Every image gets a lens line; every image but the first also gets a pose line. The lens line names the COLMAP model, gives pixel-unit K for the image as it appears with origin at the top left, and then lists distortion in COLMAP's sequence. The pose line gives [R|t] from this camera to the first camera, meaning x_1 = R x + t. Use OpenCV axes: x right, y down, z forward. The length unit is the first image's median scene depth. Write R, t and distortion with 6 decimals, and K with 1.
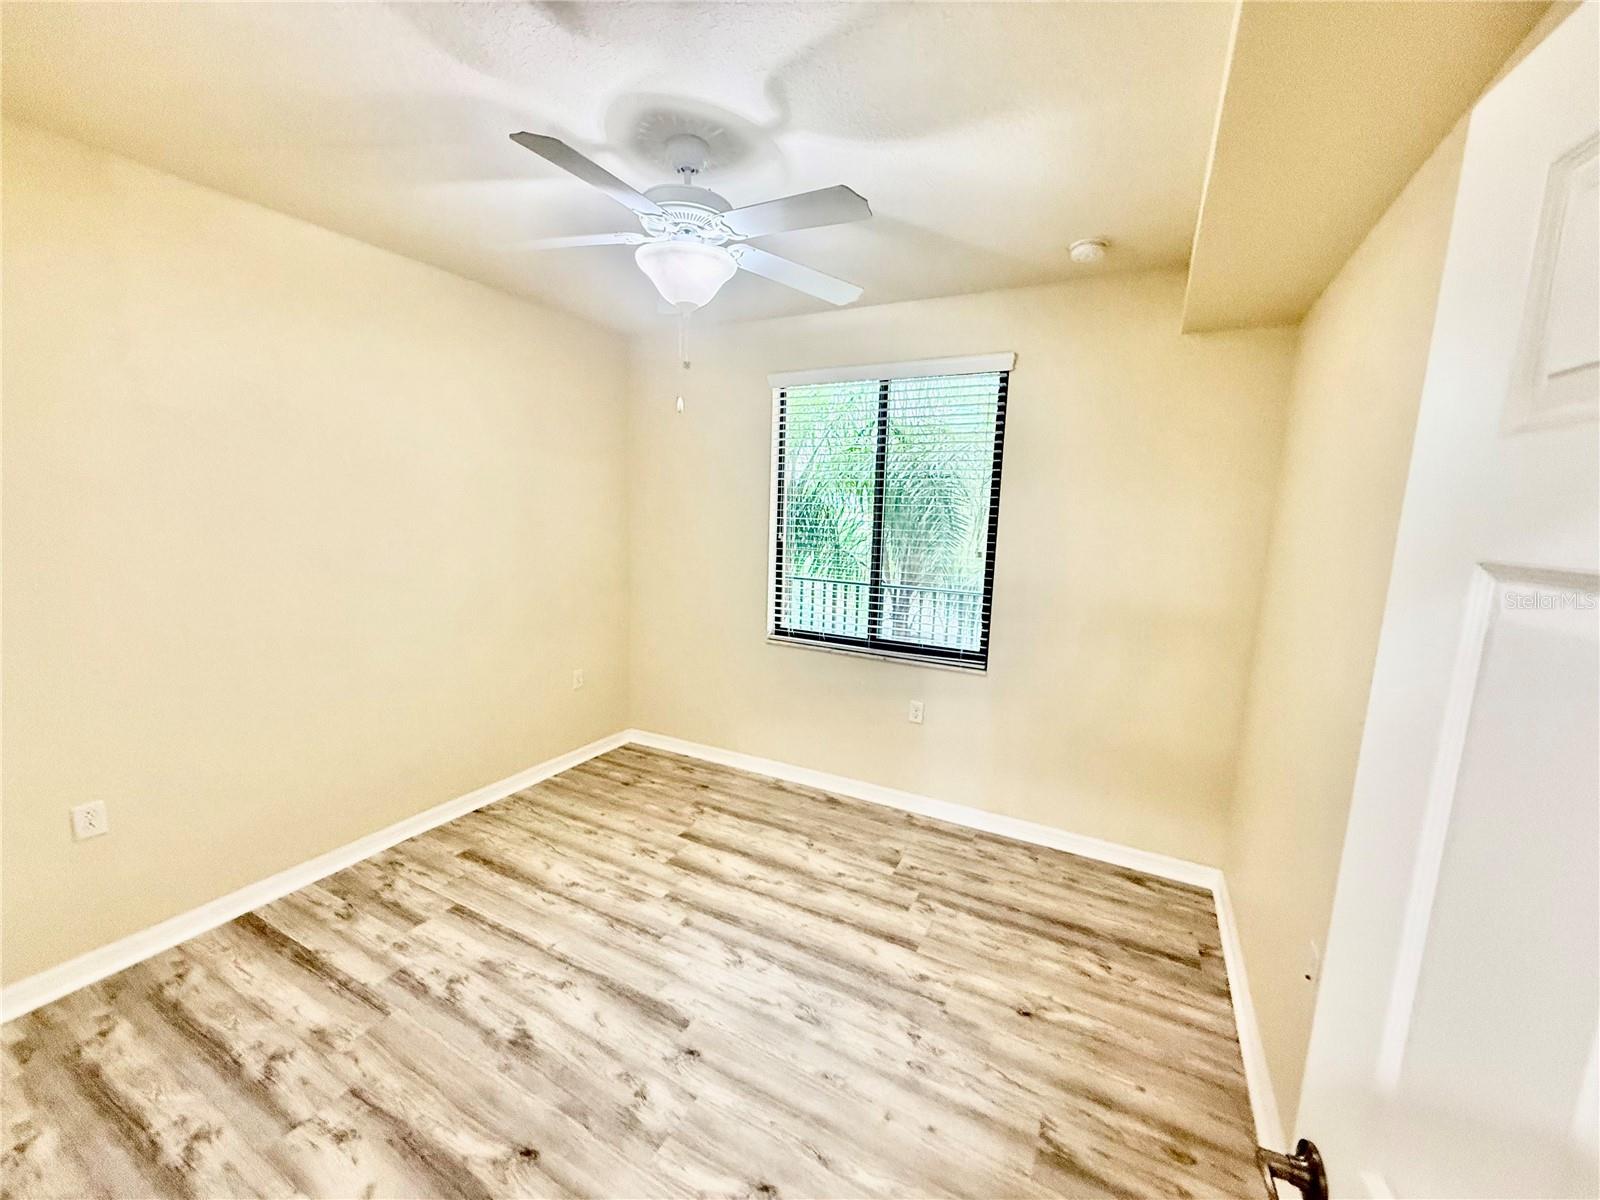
lens RADIAL K [[640.6, 0, 800.0], [0, 640.6, 600.0], [0, 0, 1]] dist [-0.001340, 0.000526]
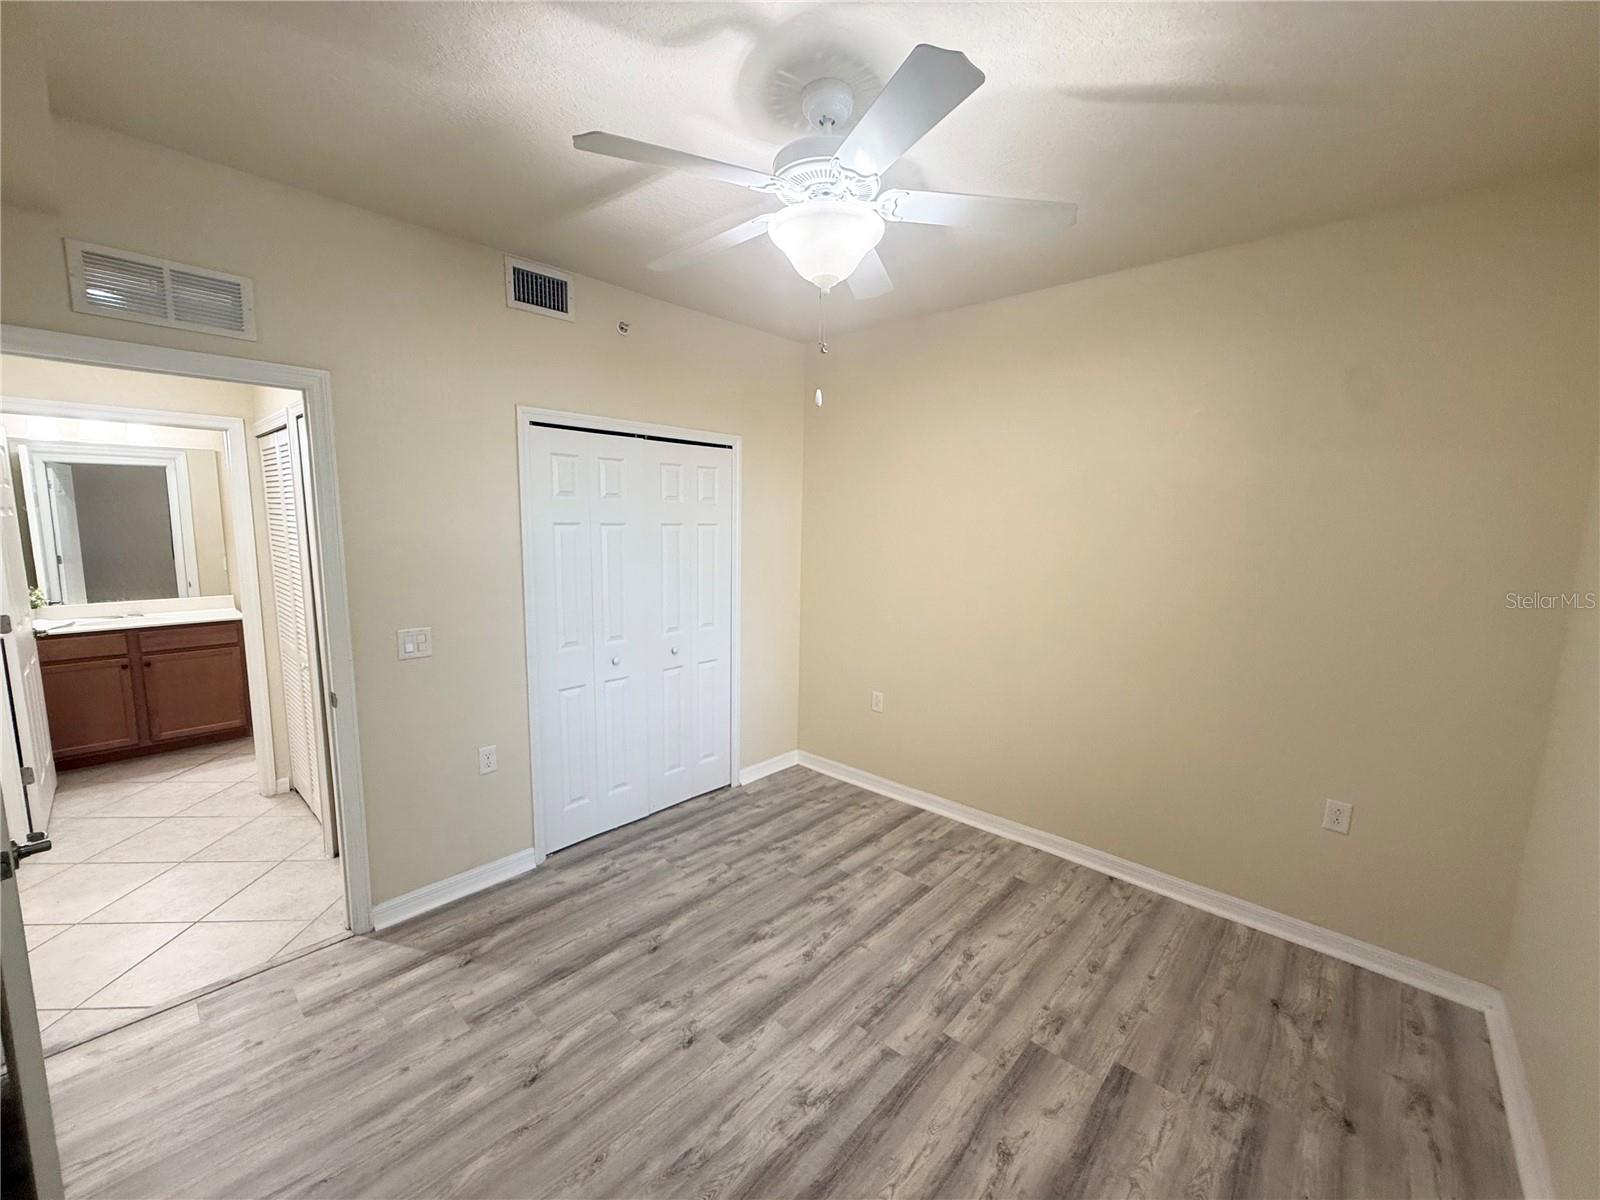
lens RADIAL K [[640.6, 0, 800.0], [0, 640.6, 600.0], [0, 0, 1]] dist [-0.001340, 0.000526]
pose [[-0.258967, 0.088551, -0.961818, 0.566852], [-0.162680, 0.977564, 0.133802, -0.121746], [0.952088, 0.191119, -0.238751, 1.019341]]
